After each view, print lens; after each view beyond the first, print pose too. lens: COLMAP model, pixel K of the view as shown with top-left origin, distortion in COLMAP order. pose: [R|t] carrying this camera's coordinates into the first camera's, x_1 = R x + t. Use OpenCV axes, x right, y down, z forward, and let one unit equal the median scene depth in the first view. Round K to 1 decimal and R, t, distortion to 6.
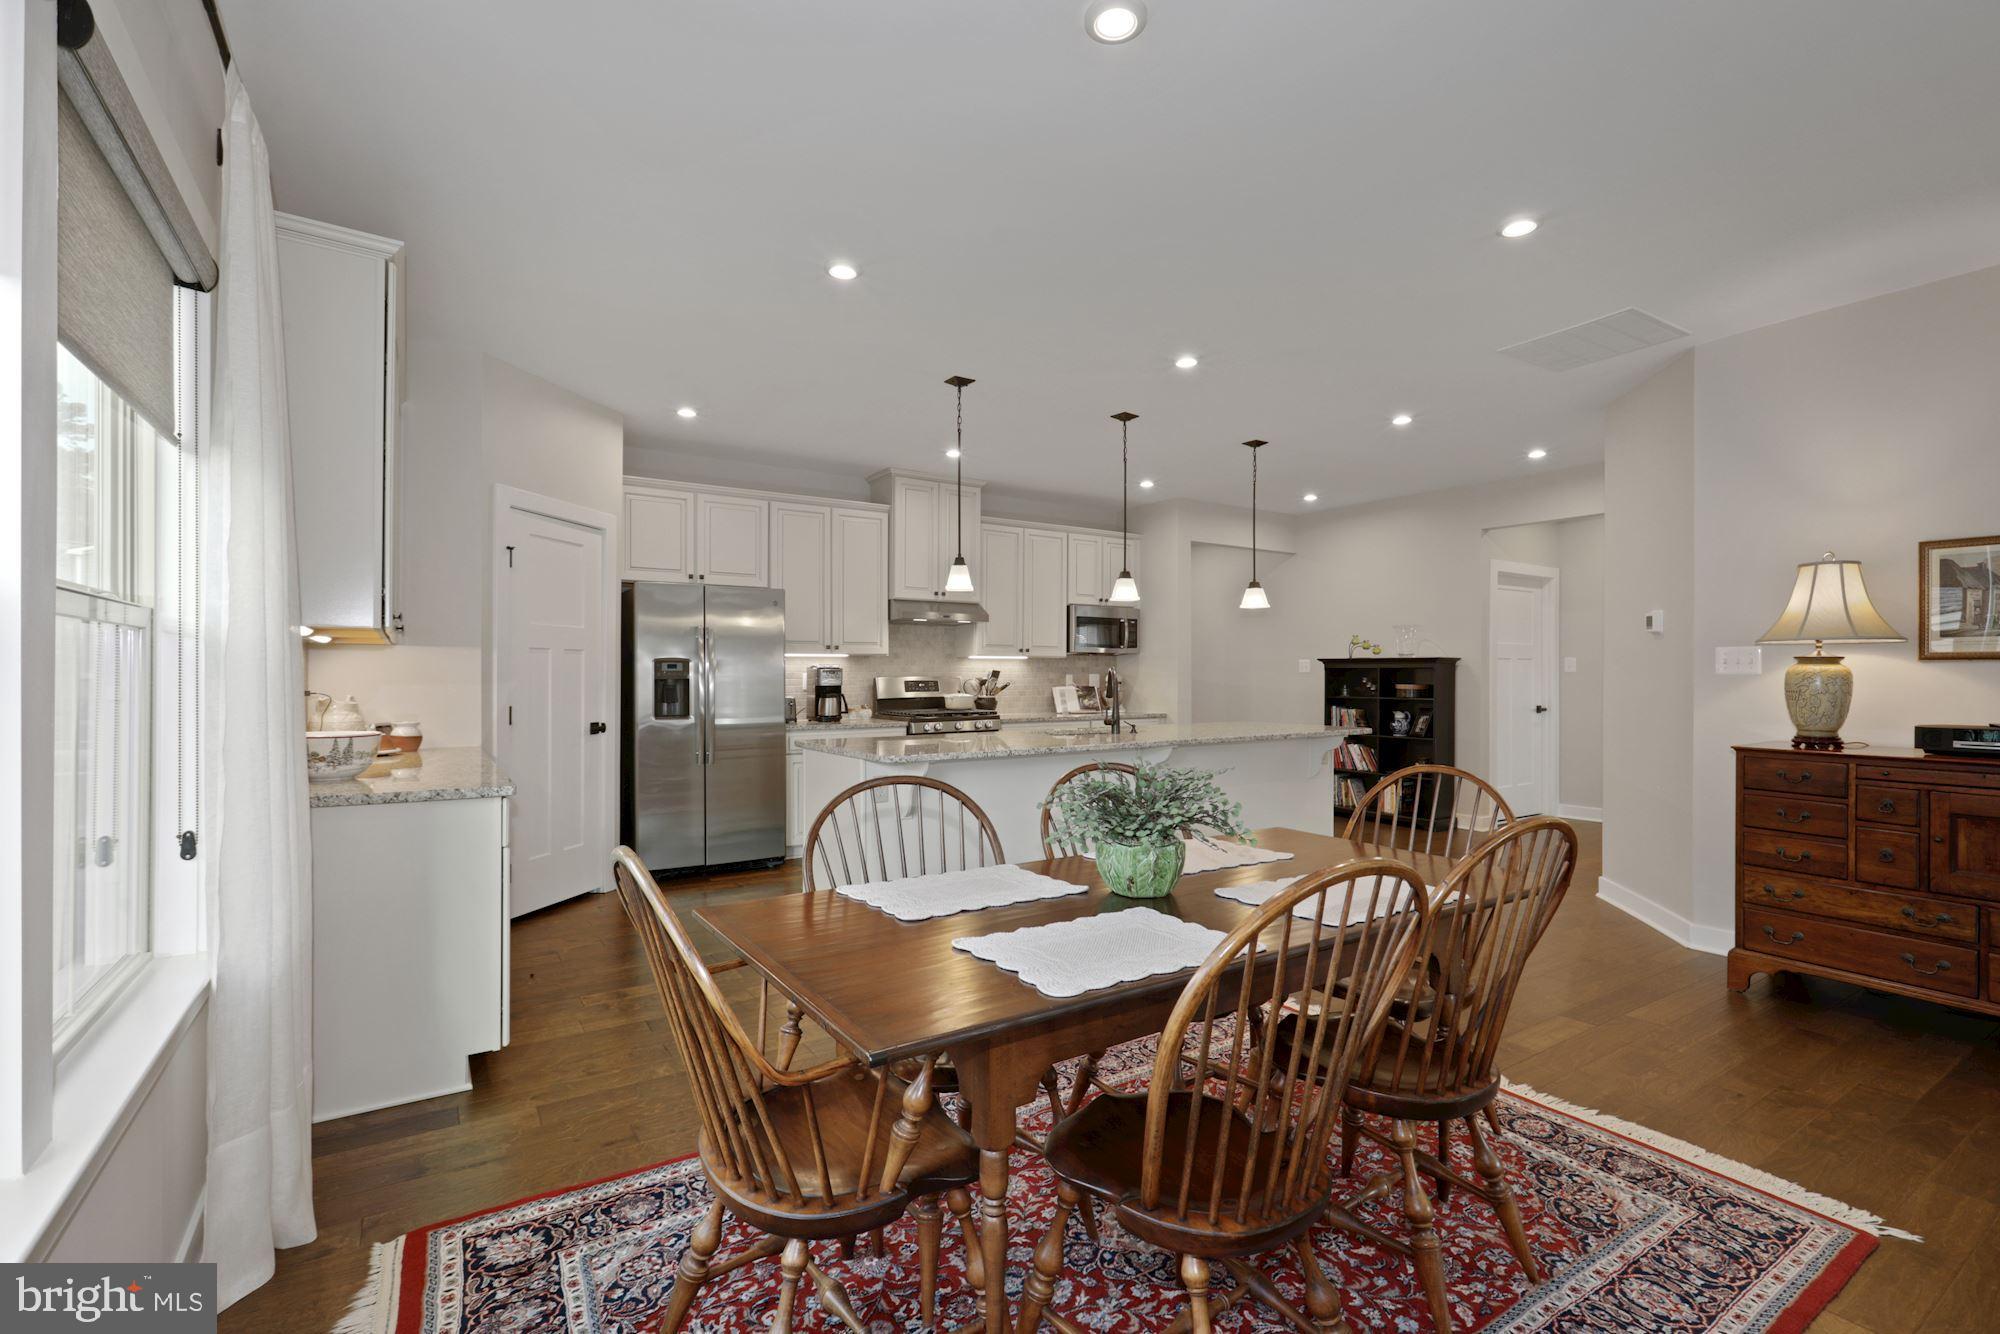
lens RADIAL K [[895.8, 0, 998.5], [0, 895.8, 673.7], [0, 0, 1]] dist [-0.001914, 0.002894]
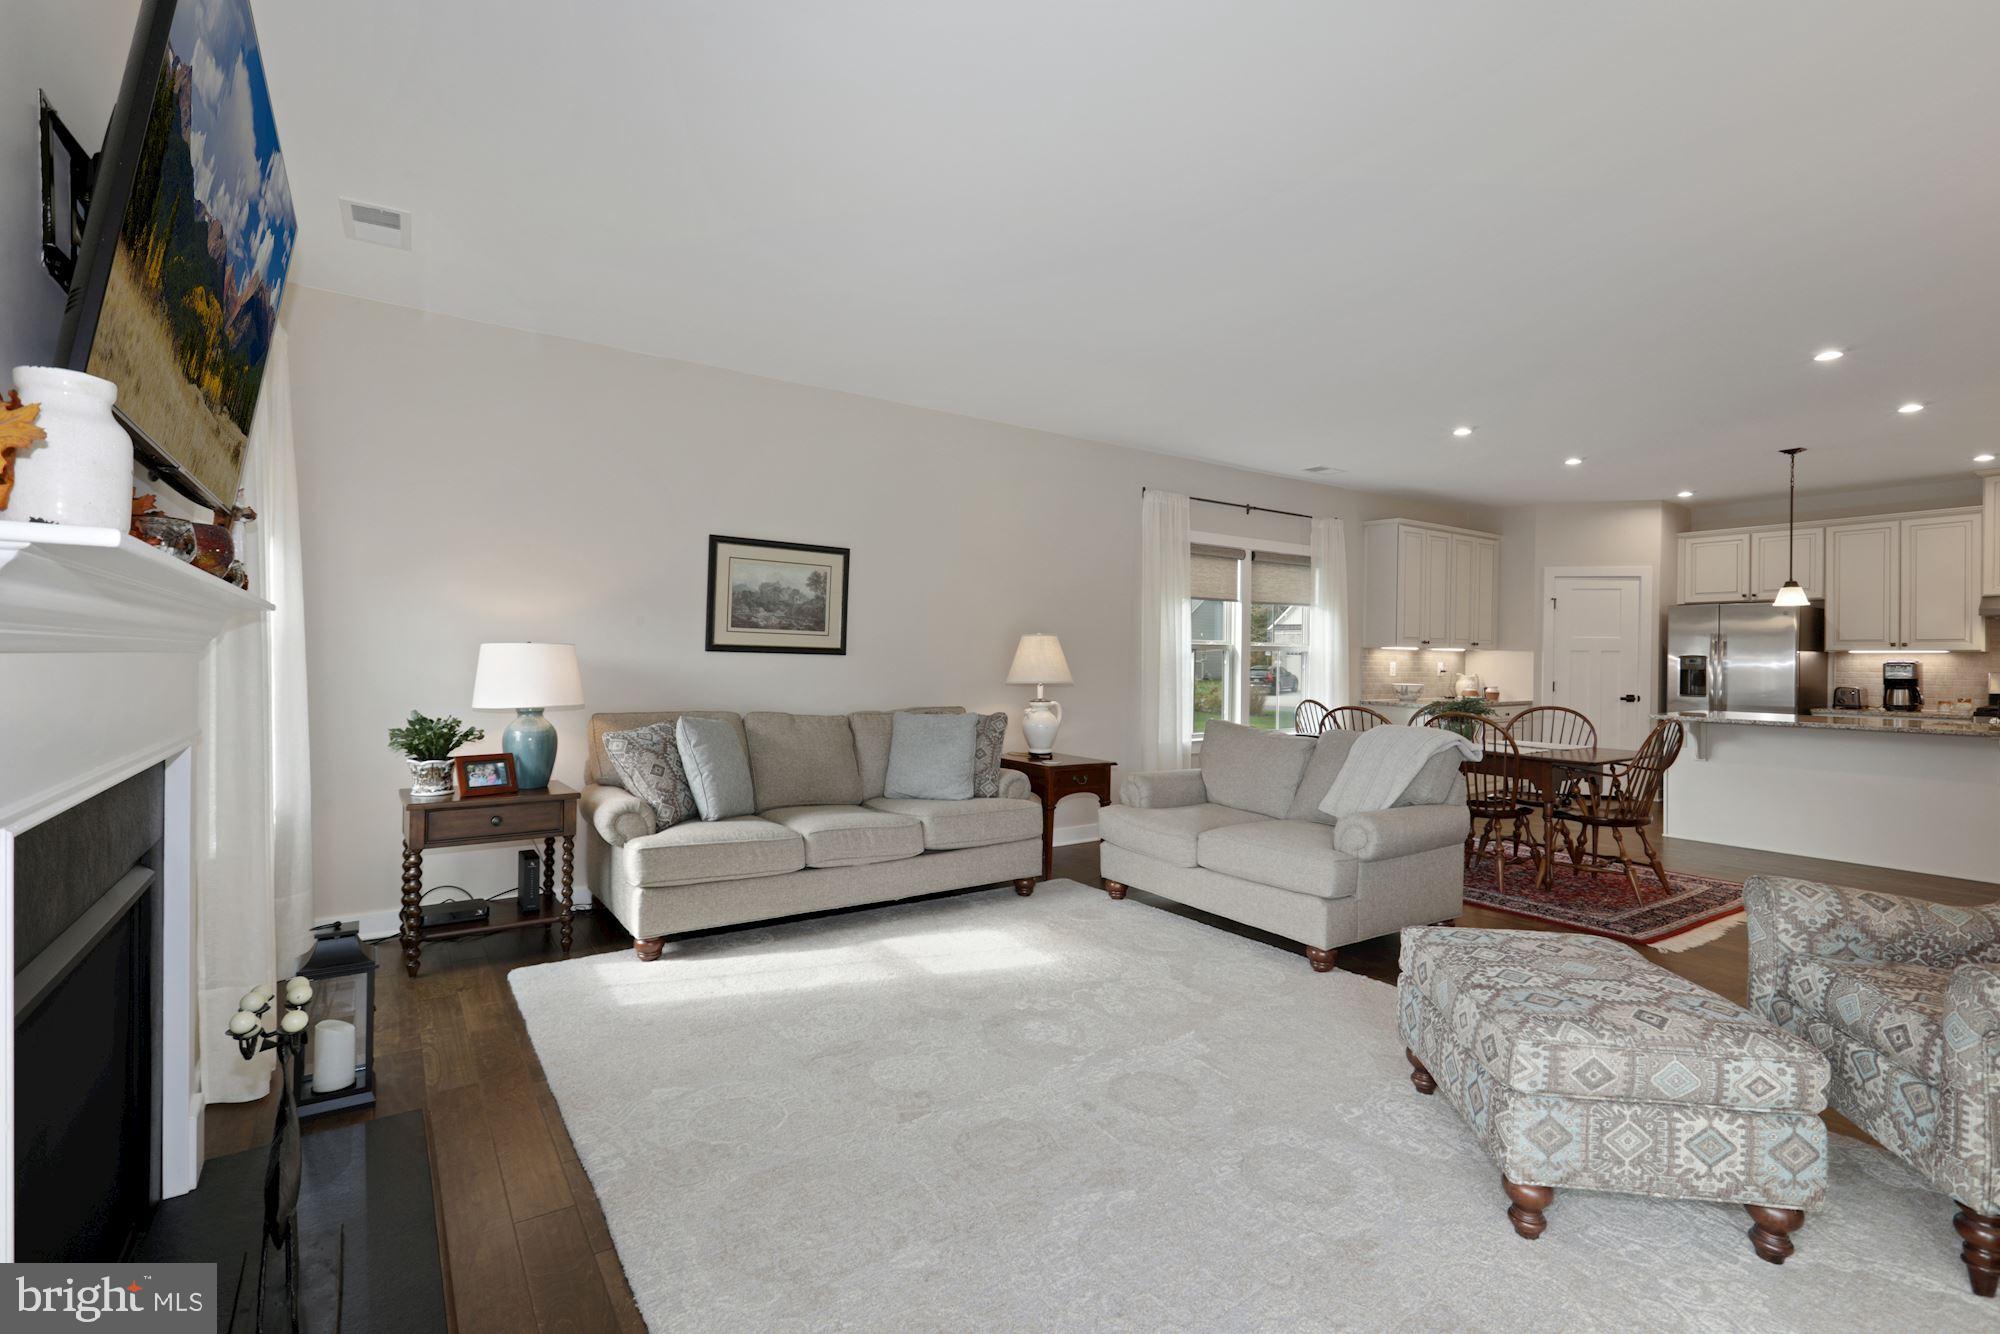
lens RADIAL K [[895.8, 0, 995.2], [0, 895.8, 661.9], [0, 0, 1]] dist [-0.001914, 0.002894]
pose [[0.023280, 0.004597, -0.999718, 0.908818], [-0.009081, 0.999949, 0.004387, -0.002321], [0.999688, 0.008976, 0.023321, -0.162534]]
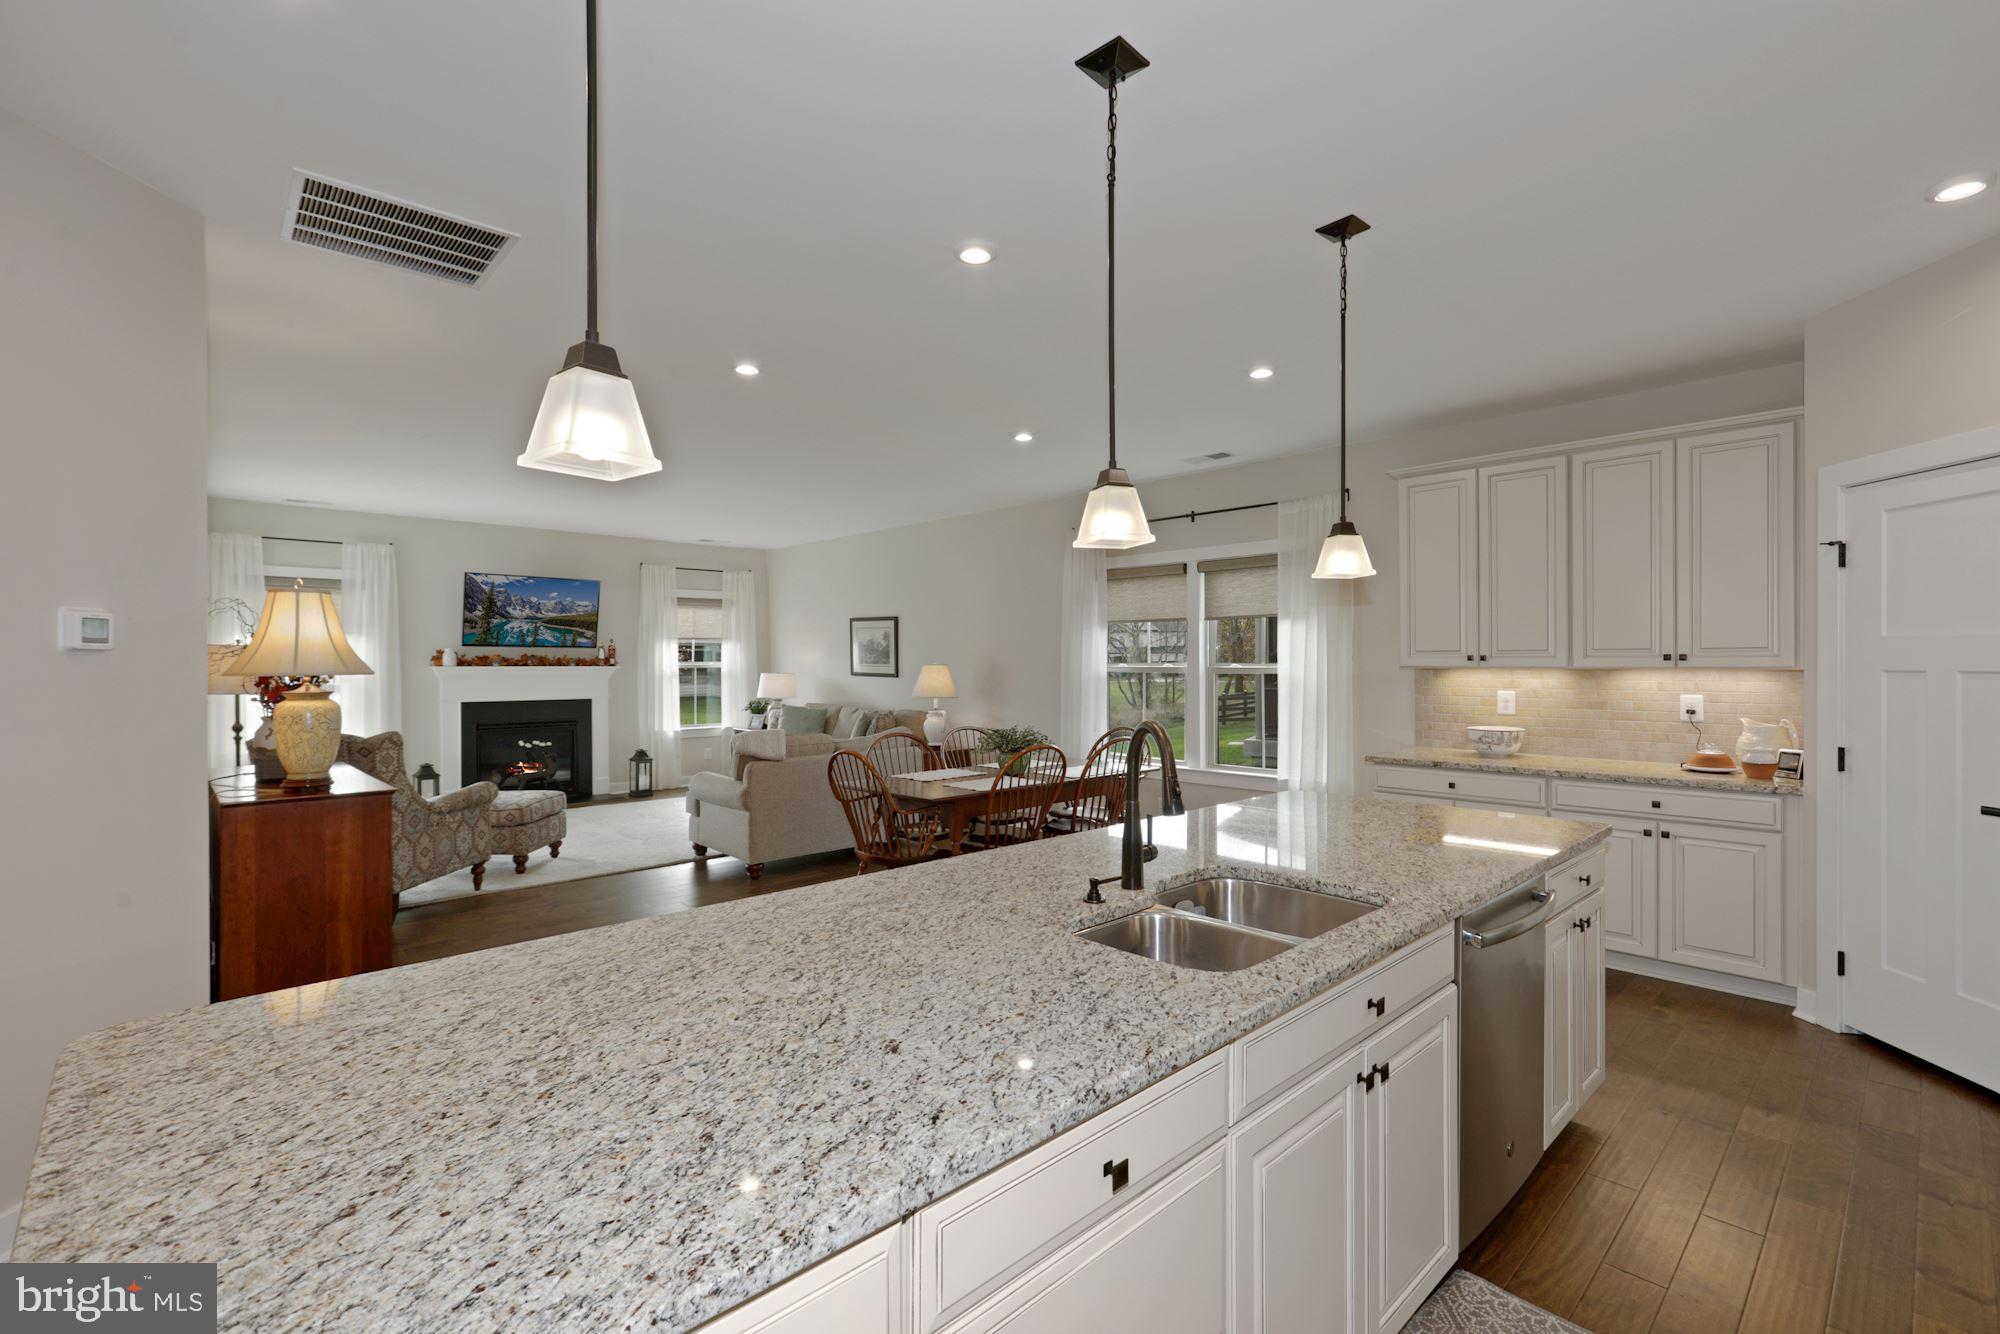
lens RADIAL K [[895.8, 0, 999.1], [0, 895.8, 665.5], [0, 0, 1]] dist [-0.001914, 0.002894]
pose [[-0.984009, 0.001472, -0.178113, 0.206674], [0.001123, 0.999997, 0.002062, -0.024875], [0.178115, 0.001829, -0.984008, 1.106535]]
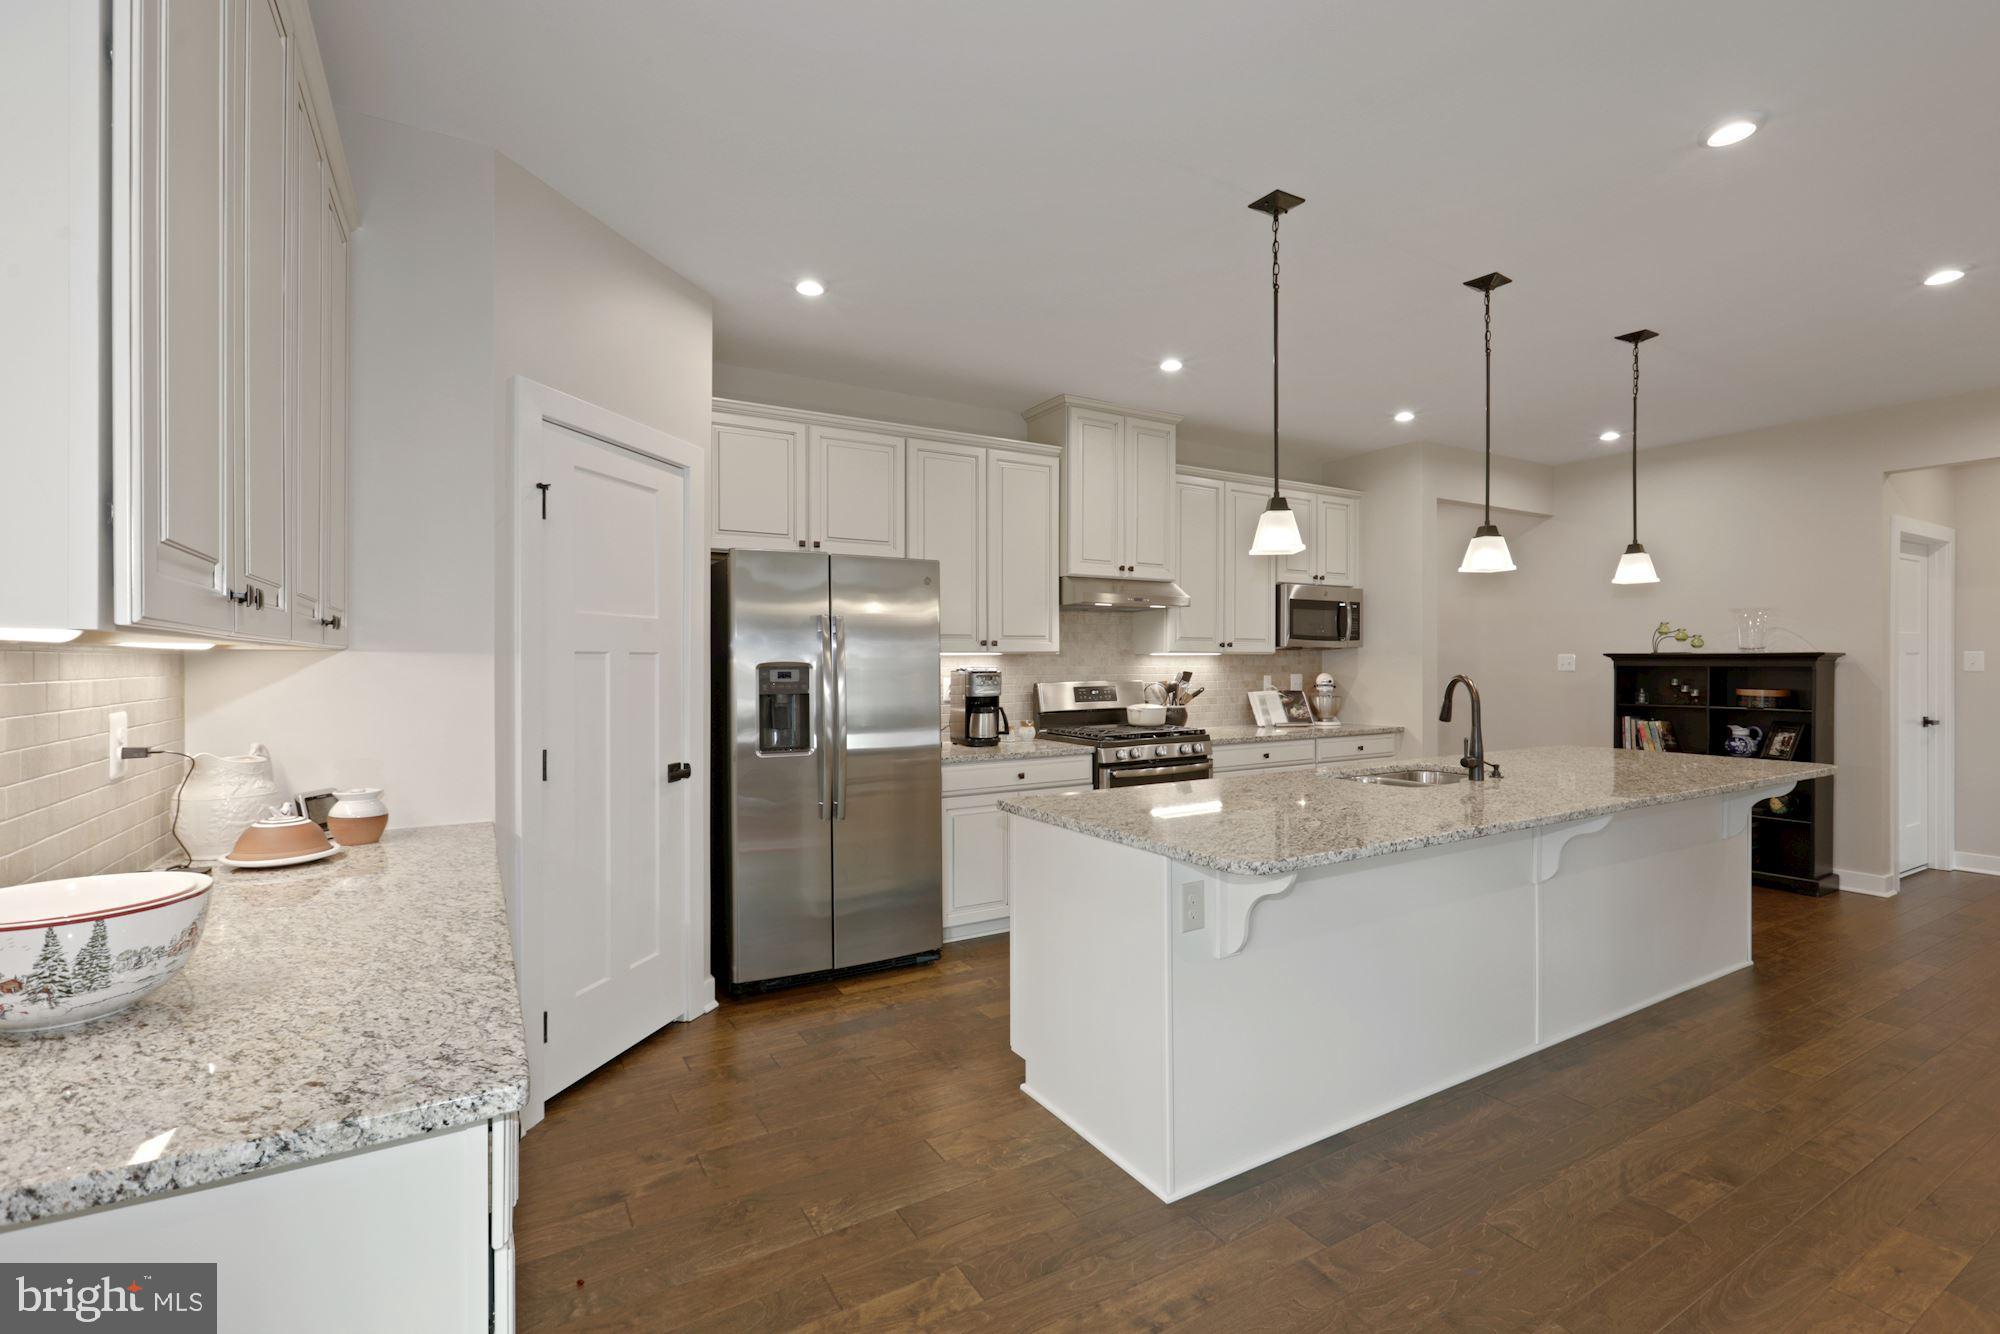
lens RADIAL K [[895.8, 0, 998.8], [0, 895.8, 663.6], [0, 0, 1]] dist [-0.001914, 0.002894]
pose [[0.999010, -0.003218, -0.044377, -0.144298], [0.003364, 0.999989, 0.003231, -0.015240], [0.044366, -0.003377, 0.999010, 0.279084]]
